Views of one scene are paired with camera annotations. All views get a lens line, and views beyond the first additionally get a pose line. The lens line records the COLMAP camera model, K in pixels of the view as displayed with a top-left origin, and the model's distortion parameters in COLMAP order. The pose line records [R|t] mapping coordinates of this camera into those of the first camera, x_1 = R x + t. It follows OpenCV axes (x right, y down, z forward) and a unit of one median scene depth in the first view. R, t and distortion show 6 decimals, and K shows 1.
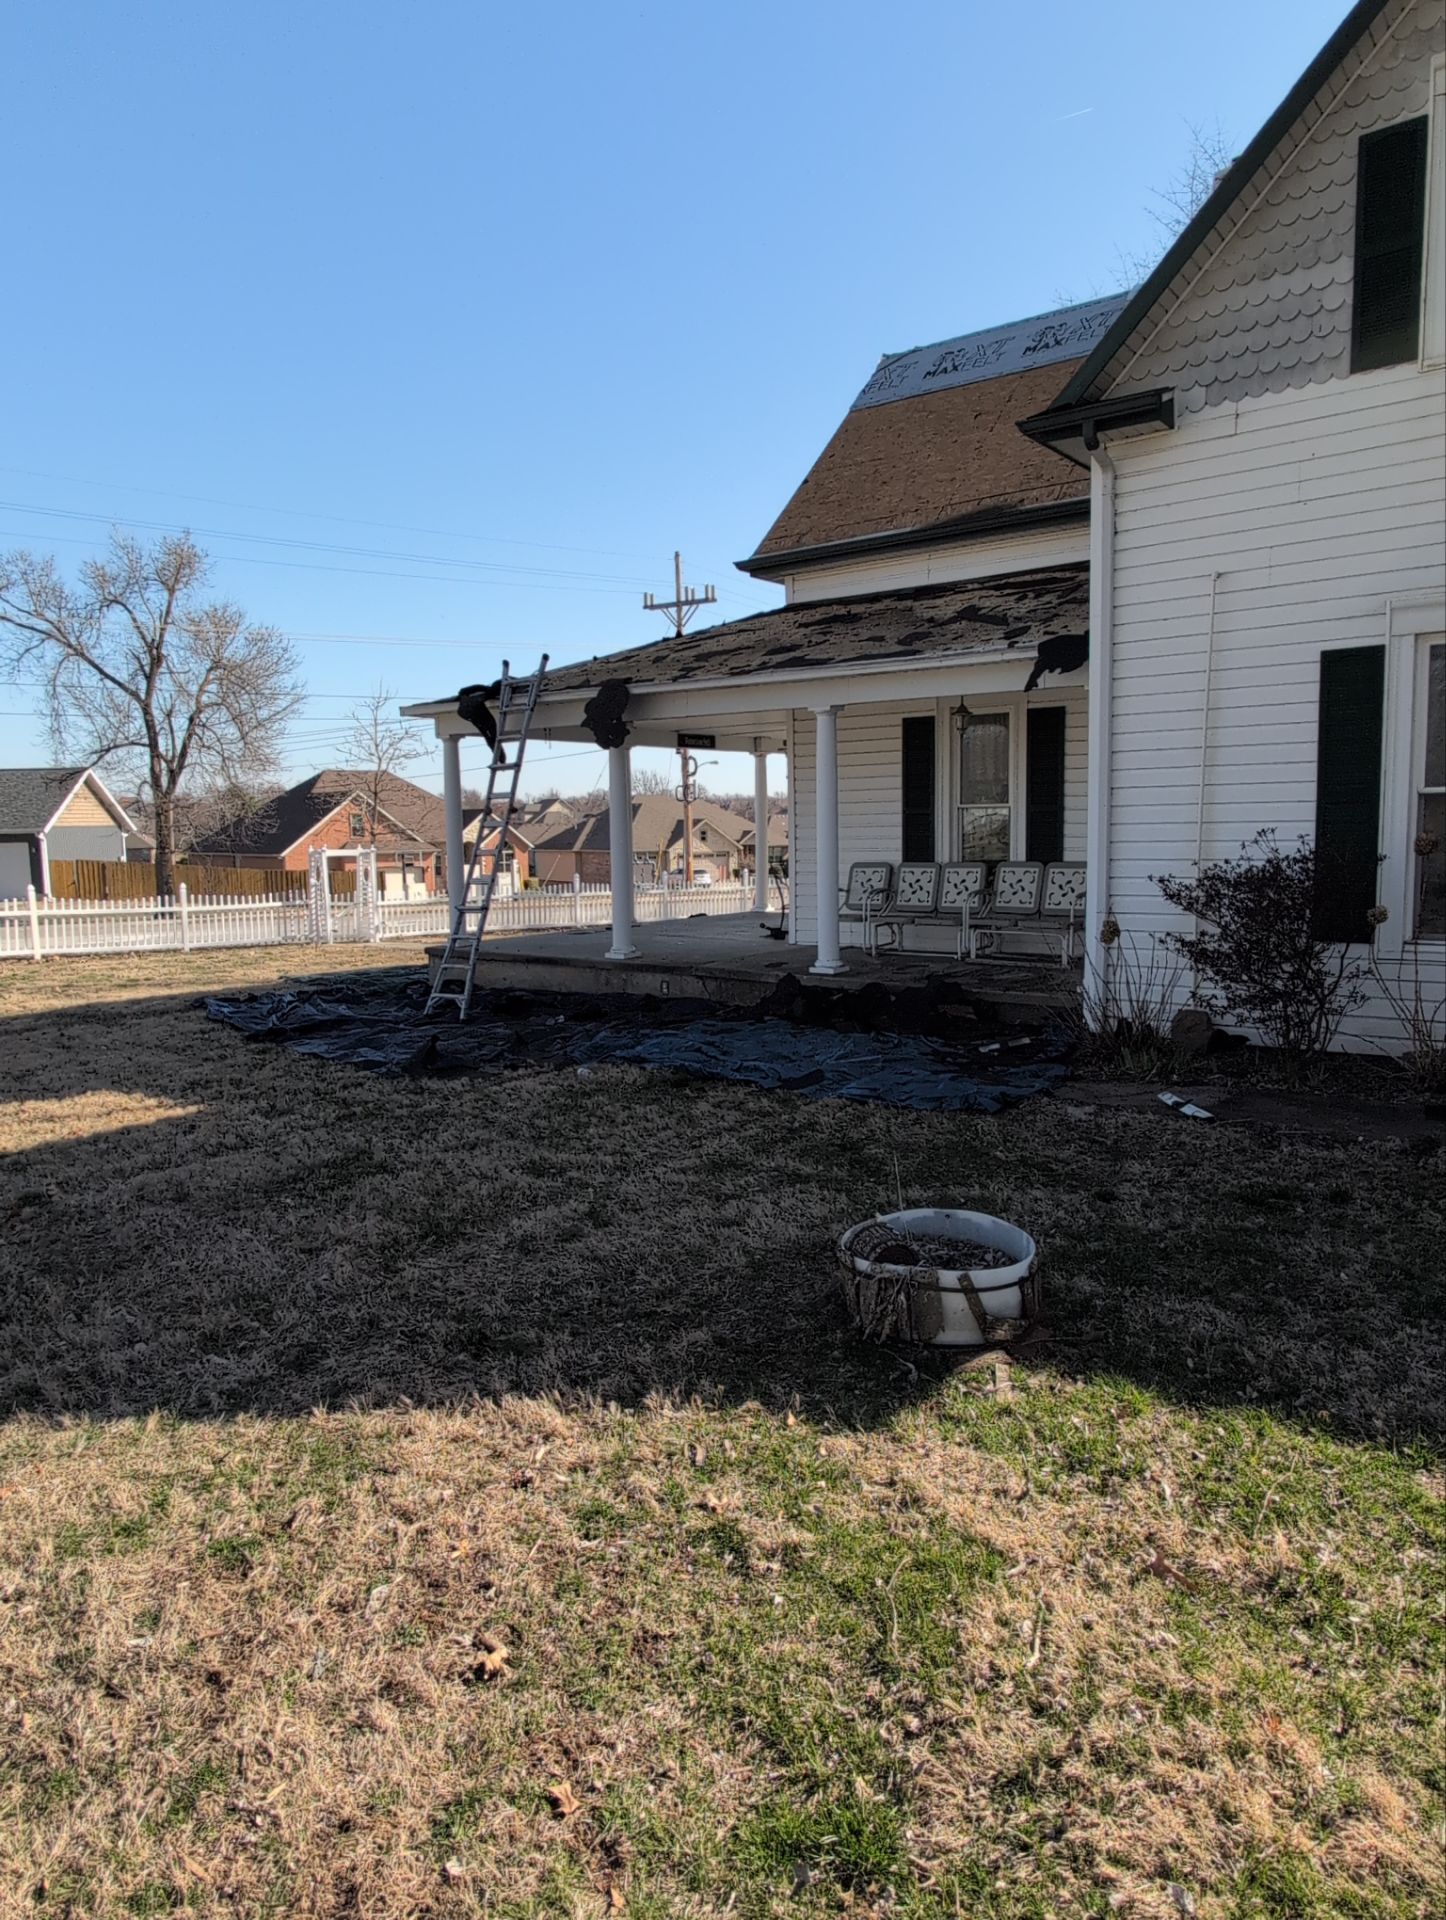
lens RADIAL K [[1229.6, 0, 720.5], [0, 1229.6, 960.7], [0, 0, 1]] dist [0.001388, -0.000828]
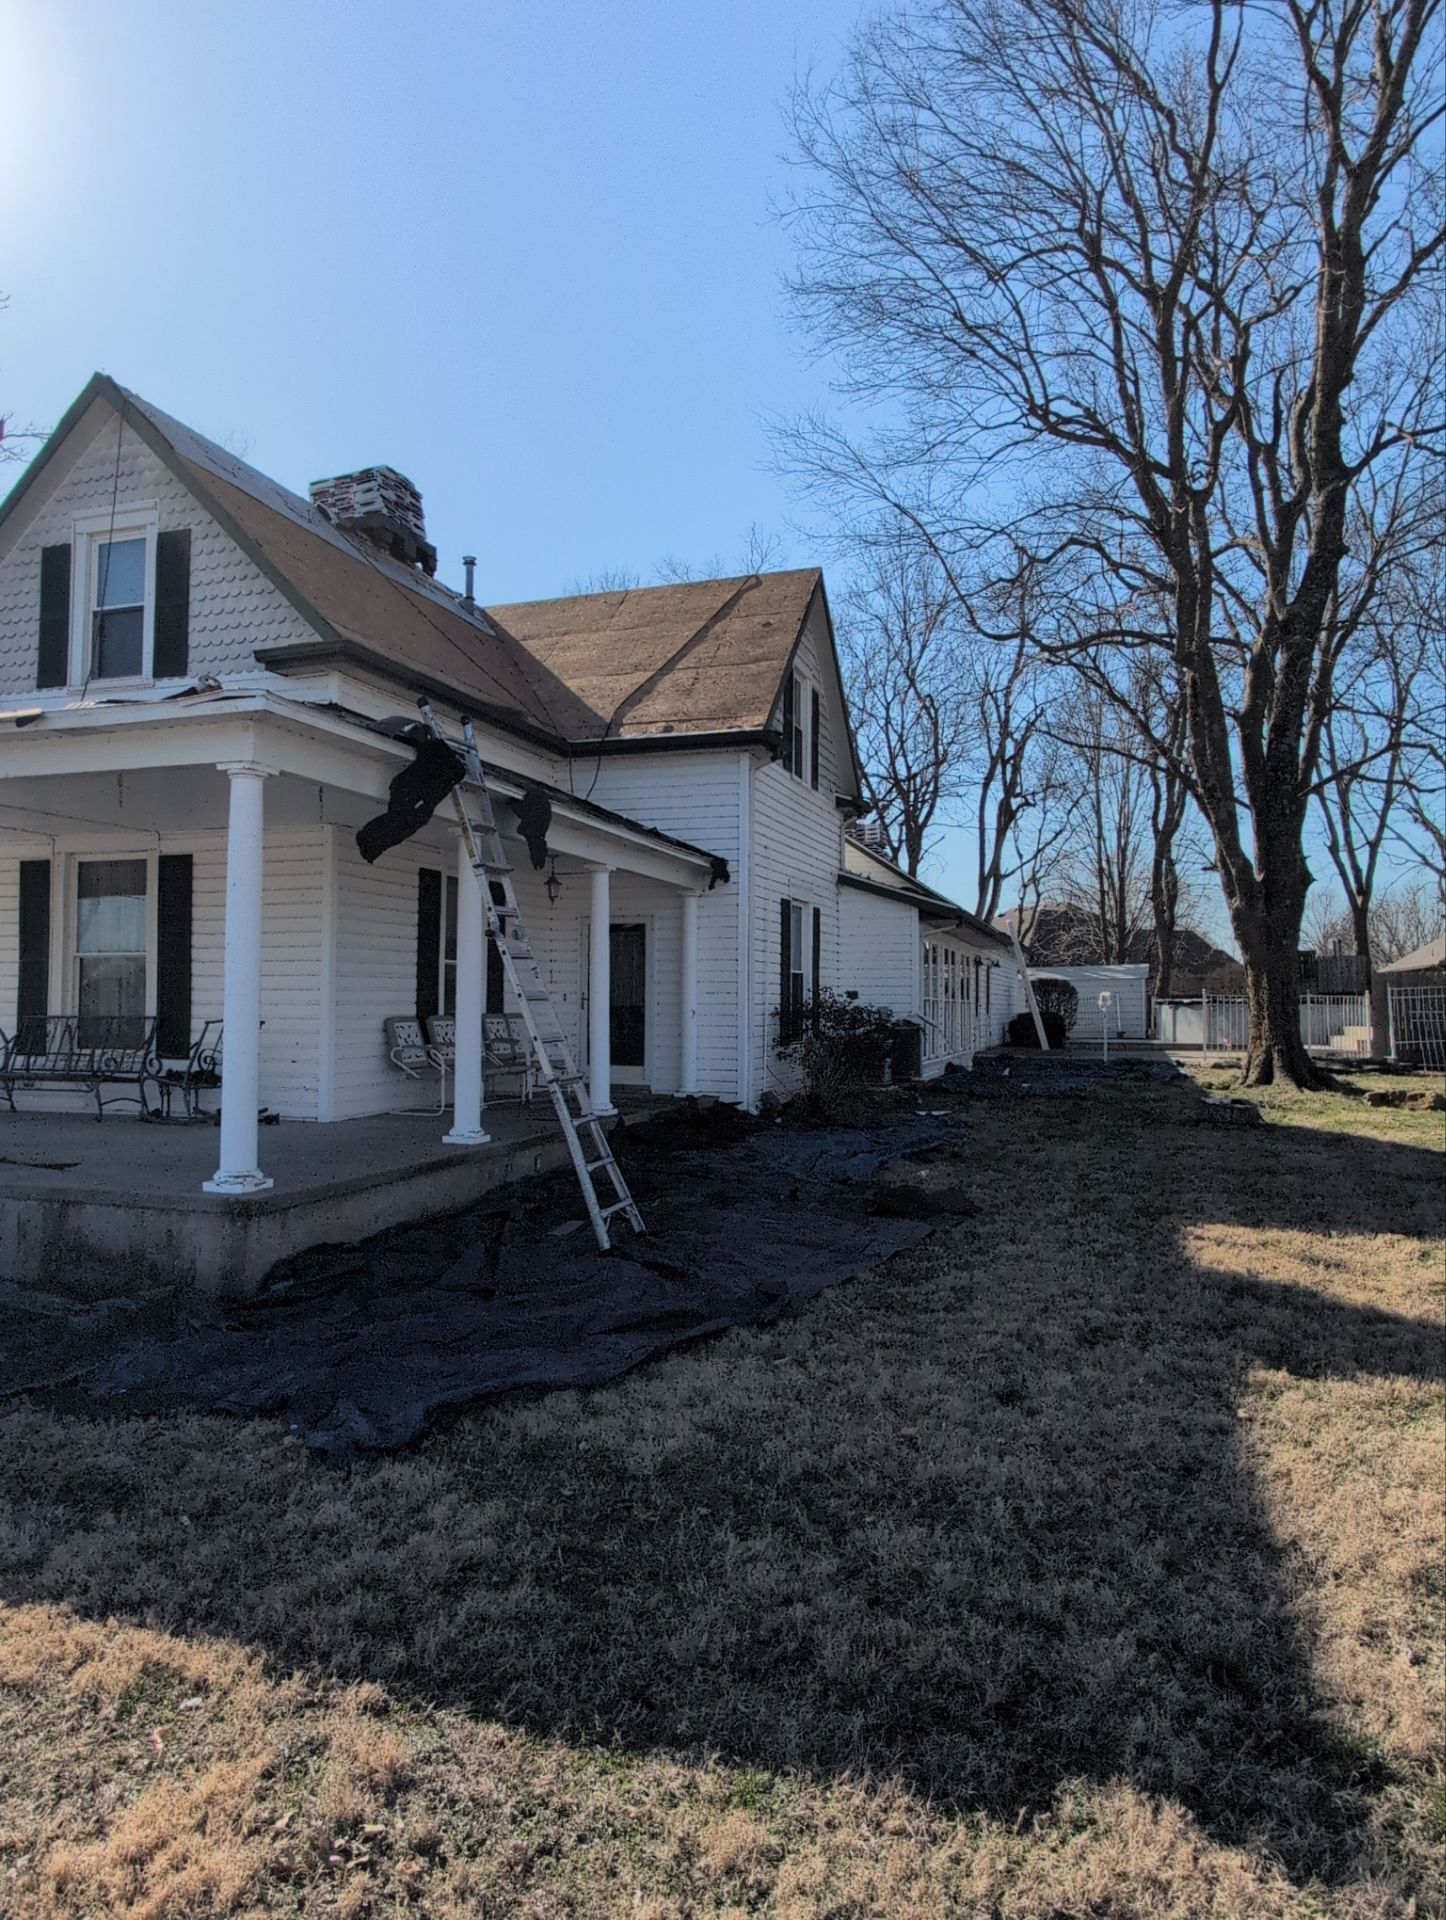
lens RADIAL K [[1229.6, 0, 720.5], [0, 1229.6, 960.7], [0, 0, 1]] dist [0.001388, -0.000828]
pose [[0.937245, 0.039238, 0.346456, 0.838248], [0.012840, 0.989089, -0.146756, 0.105274], [-0.348434, 0.141994, 0.926516, -0.726663]]
